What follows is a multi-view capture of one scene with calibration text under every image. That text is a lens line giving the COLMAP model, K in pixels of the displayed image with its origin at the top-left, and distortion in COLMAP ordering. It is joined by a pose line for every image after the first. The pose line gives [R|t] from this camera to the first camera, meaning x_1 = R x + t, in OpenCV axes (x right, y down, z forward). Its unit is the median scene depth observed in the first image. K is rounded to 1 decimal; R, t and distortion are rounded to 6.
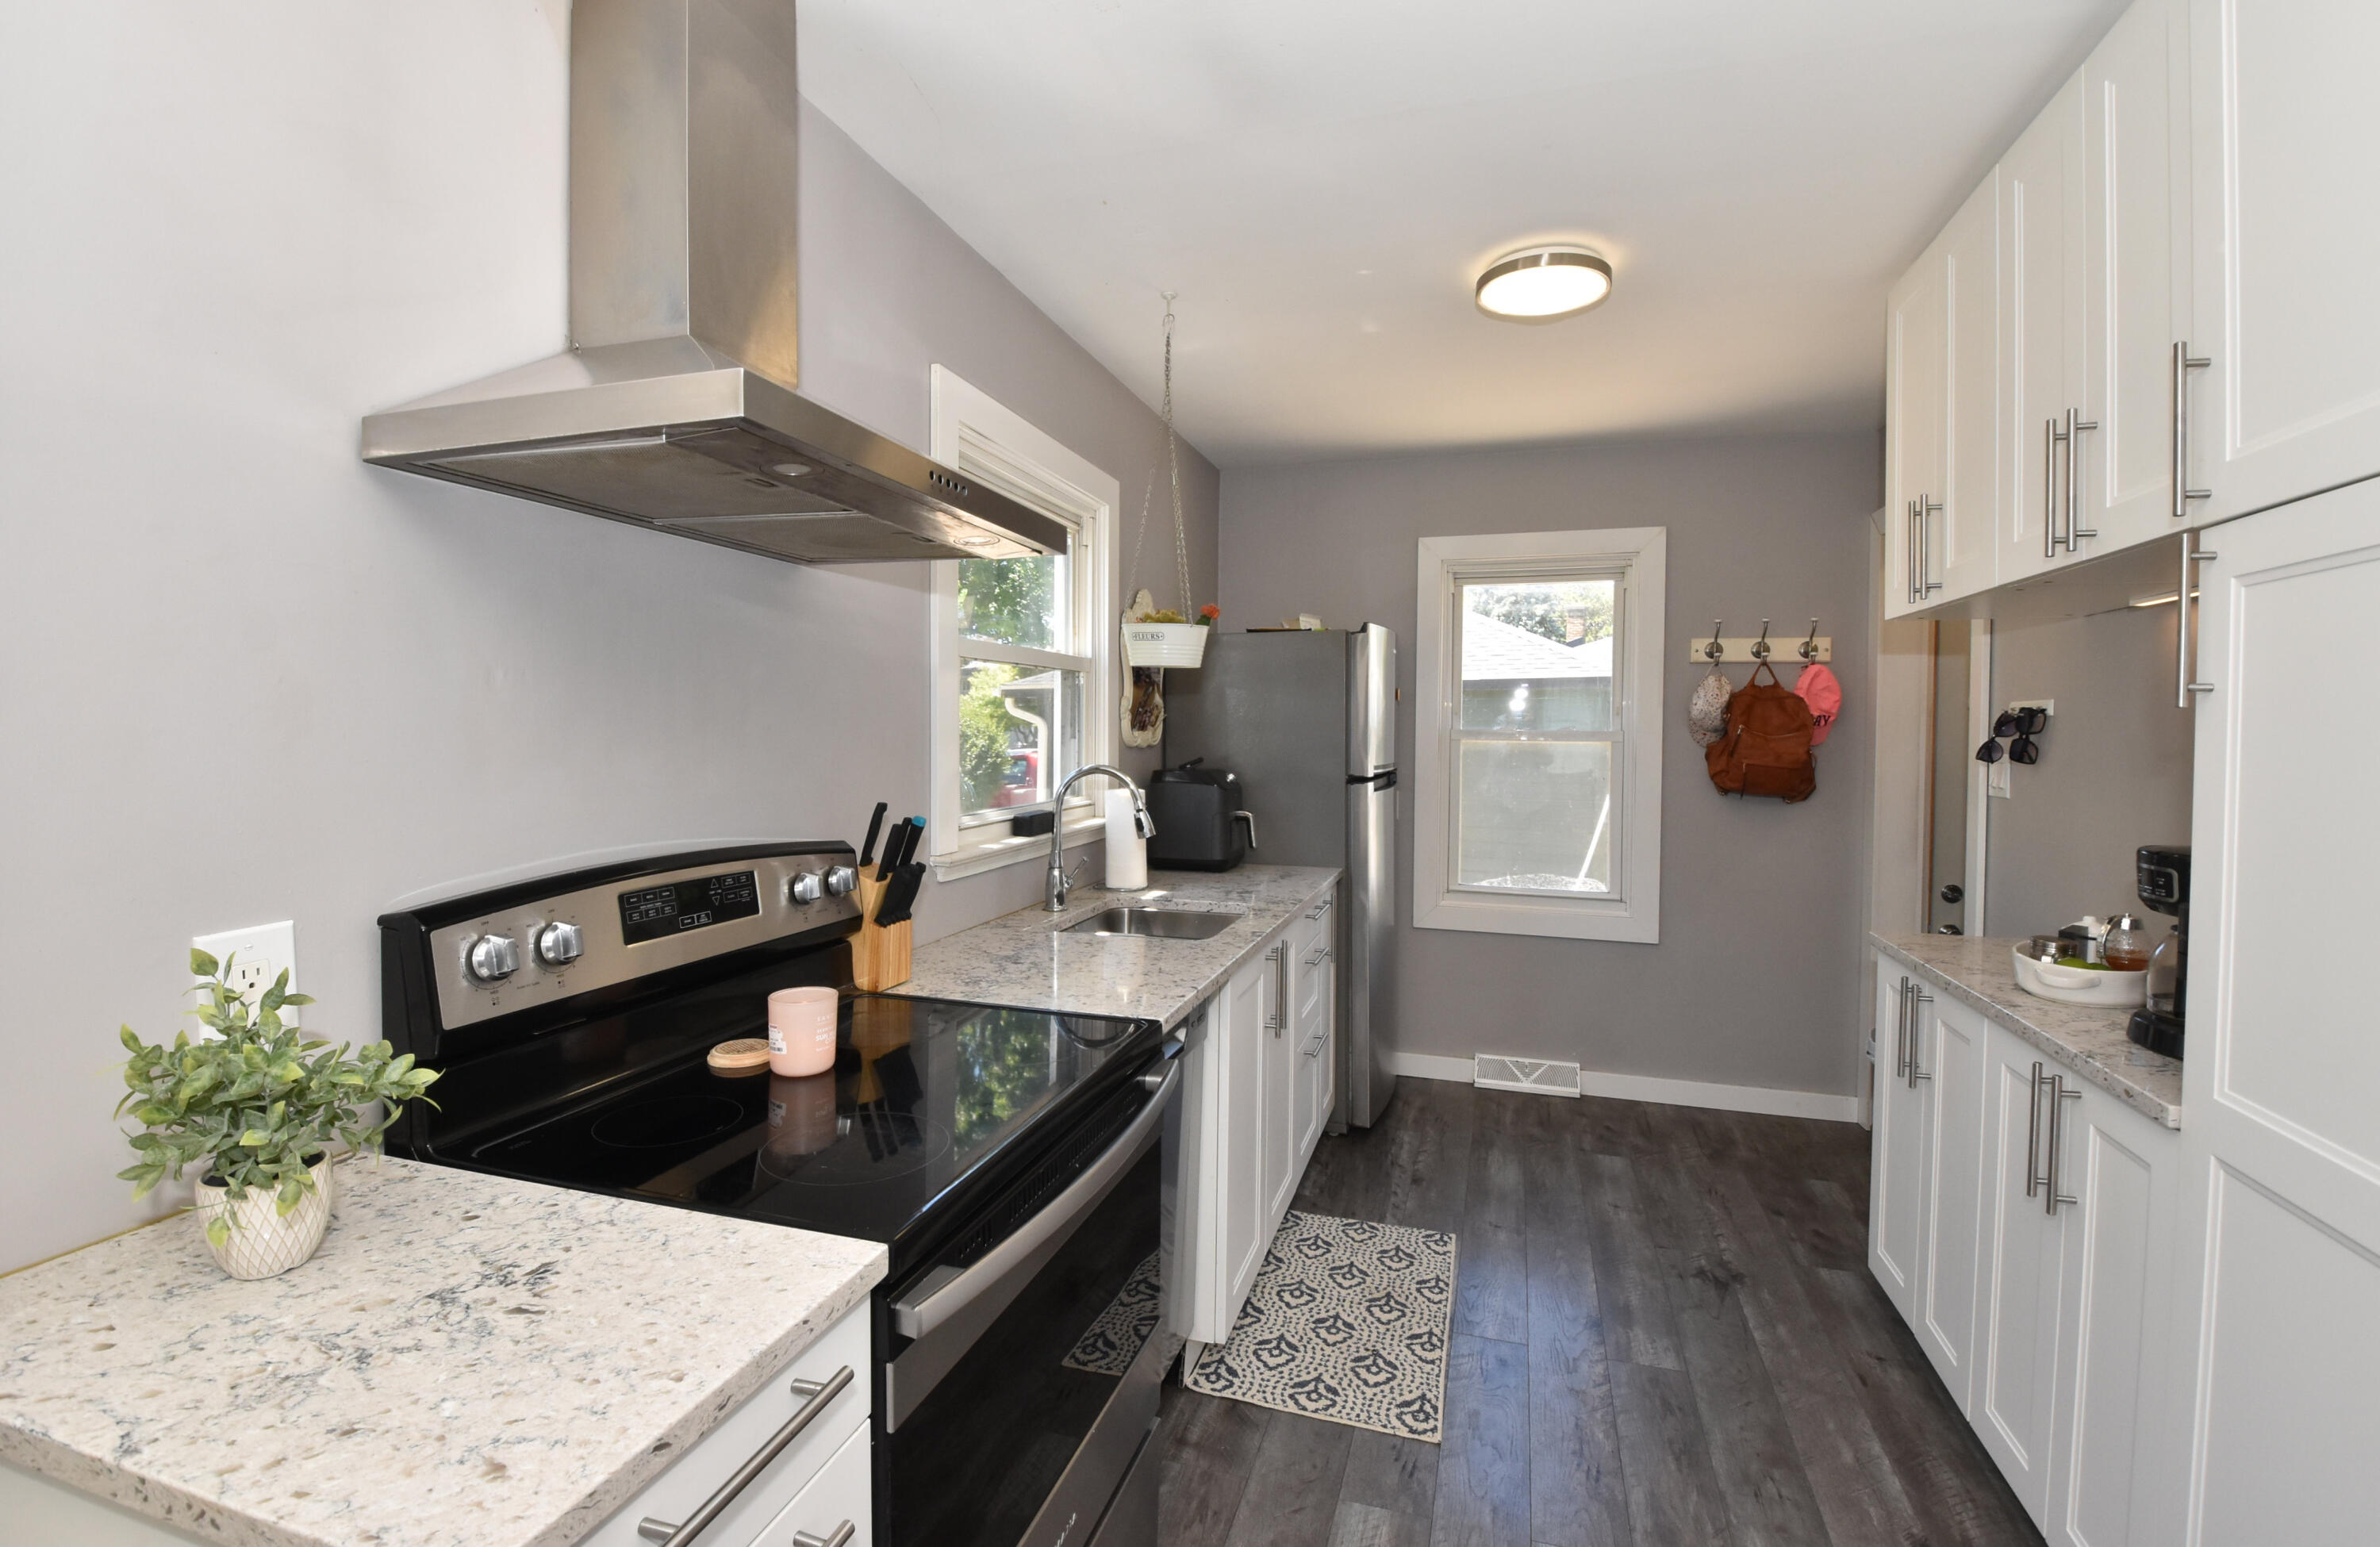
lens RADIAL K [[1076.4, 0, 1186.5], [0, 1076.4, 751.5], [0, 0, 1]] dist [0.021117, -0.030899]
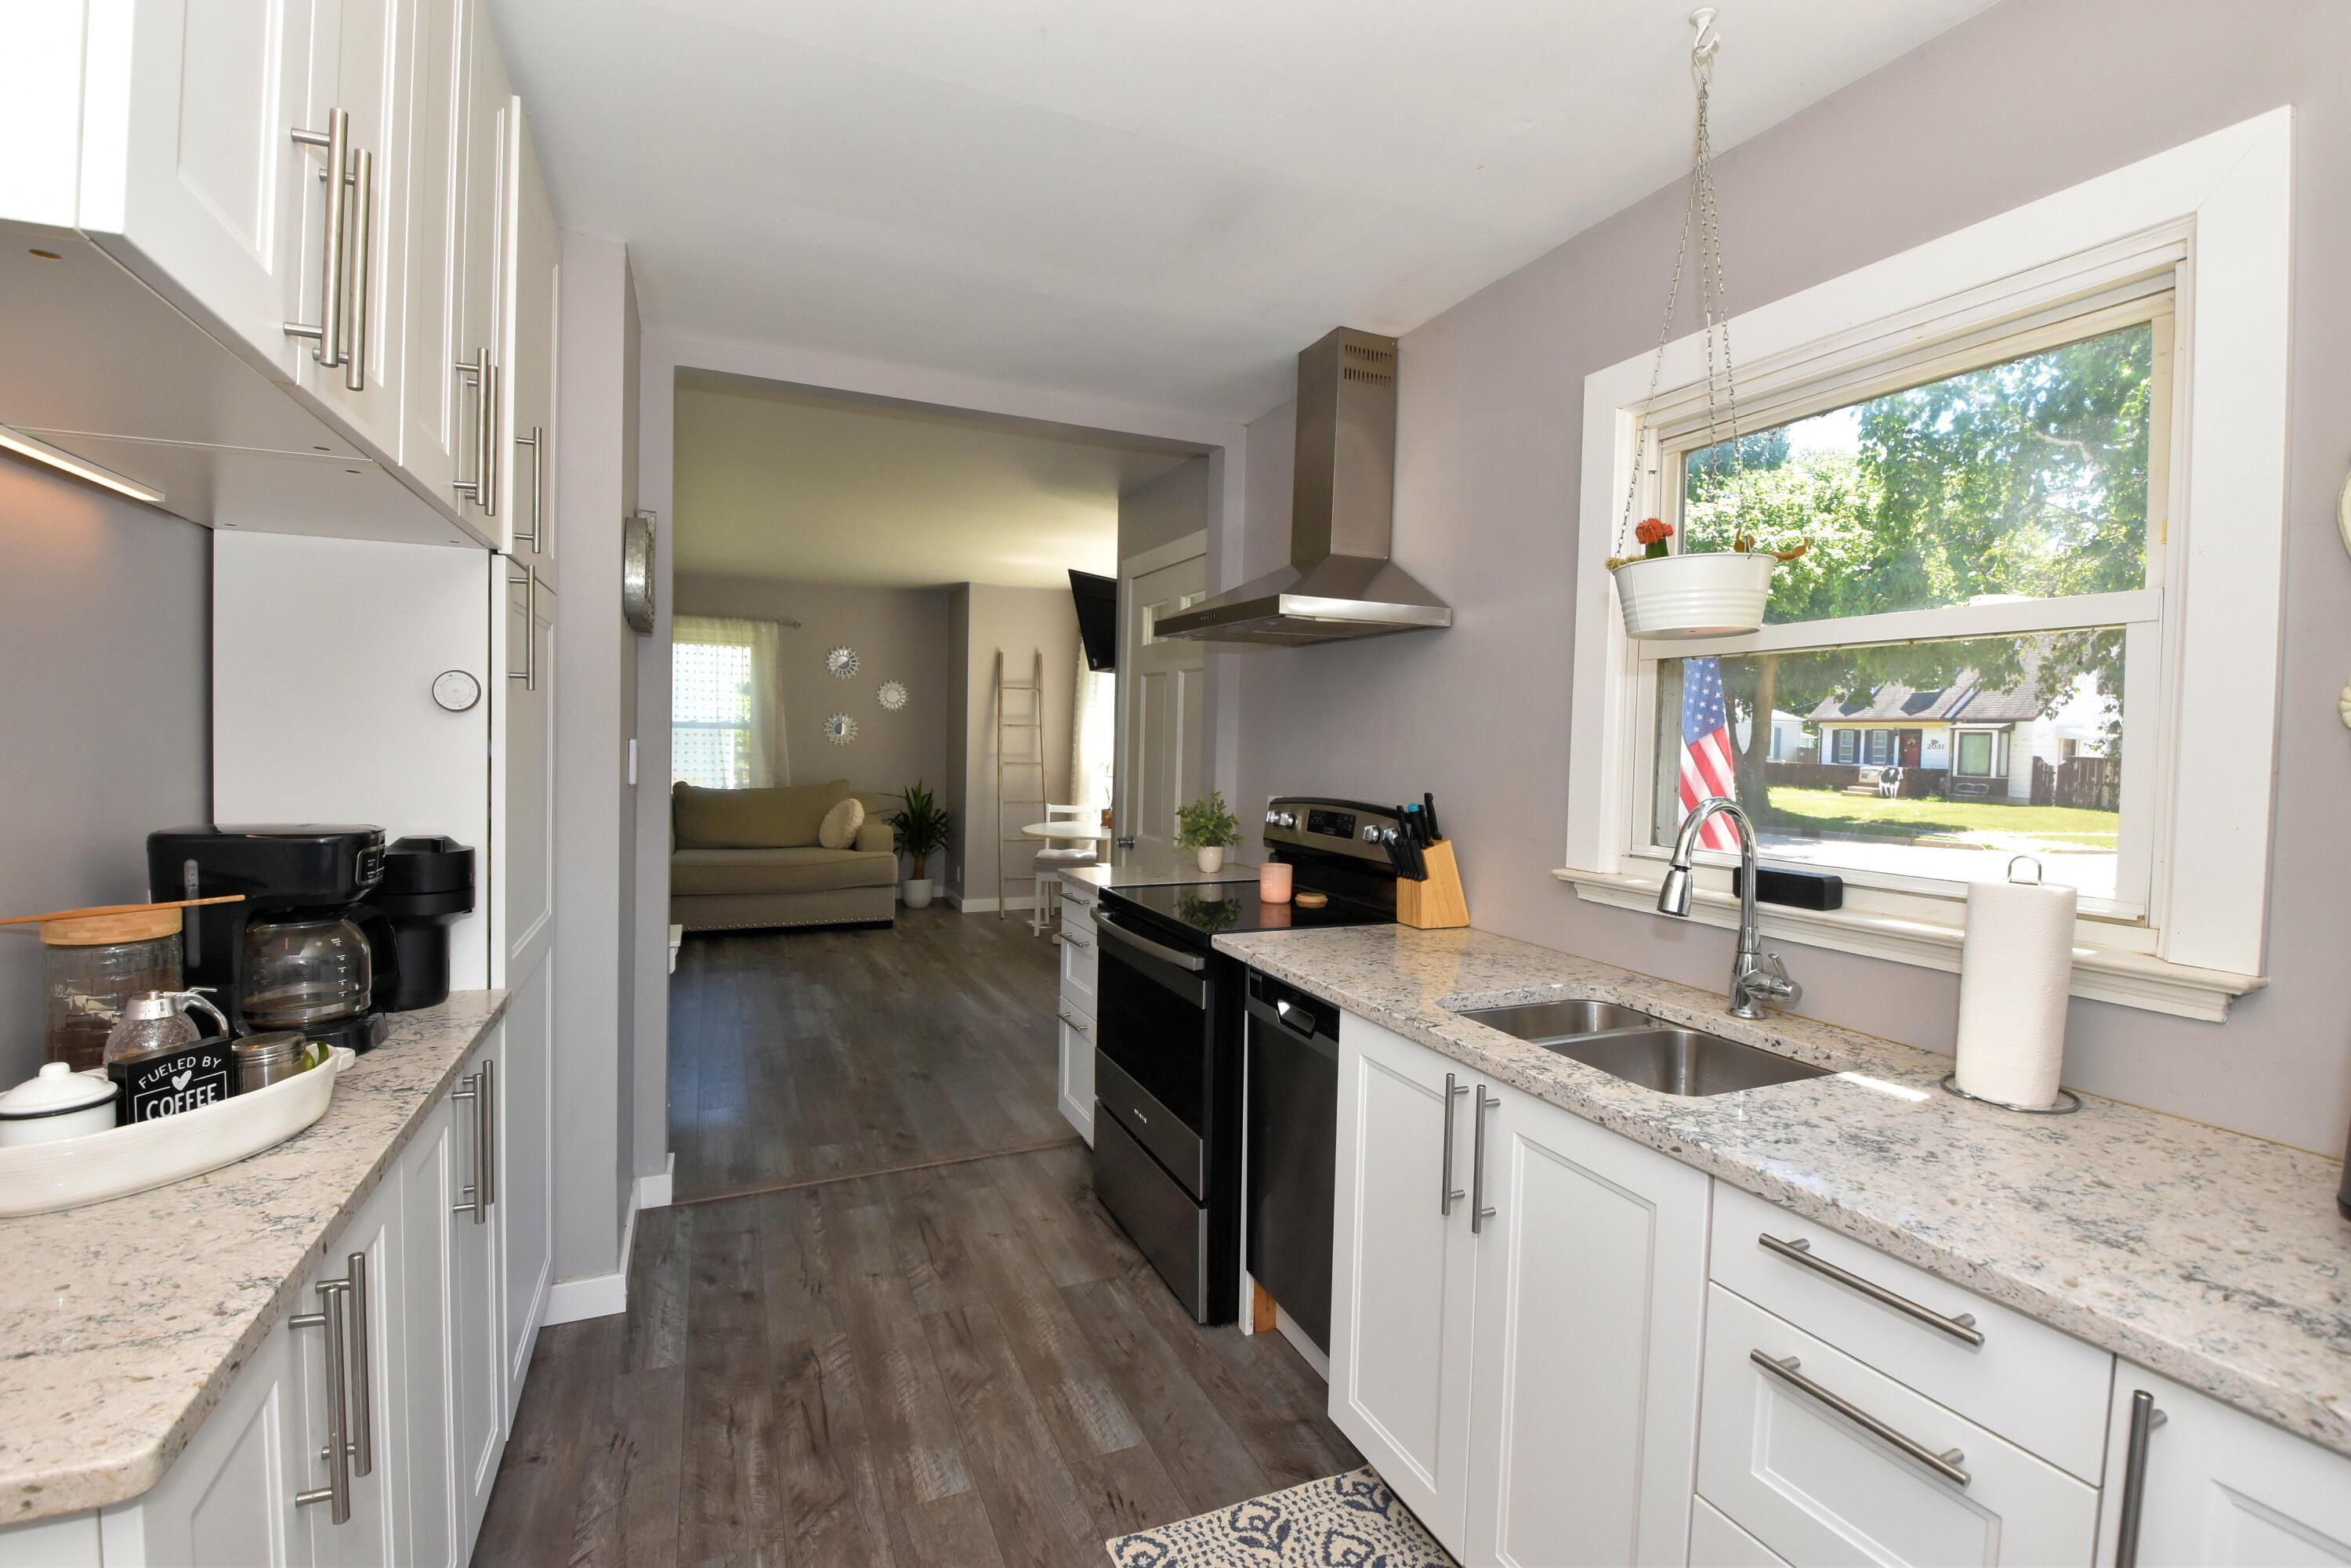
lens RADIAL K [[1028.0, 0, 1165.8], [0, 1028.0, 763.8], [0, 0, 1]] dist [0.002647, -0.016201]
pose [[-0.765199, -0.010221, -0.643713, 0.435085], [-0.044021, 0.998364, 0.036476, -0.011823], [0.642287, 0.056248, -0.764397, 0.962033]]
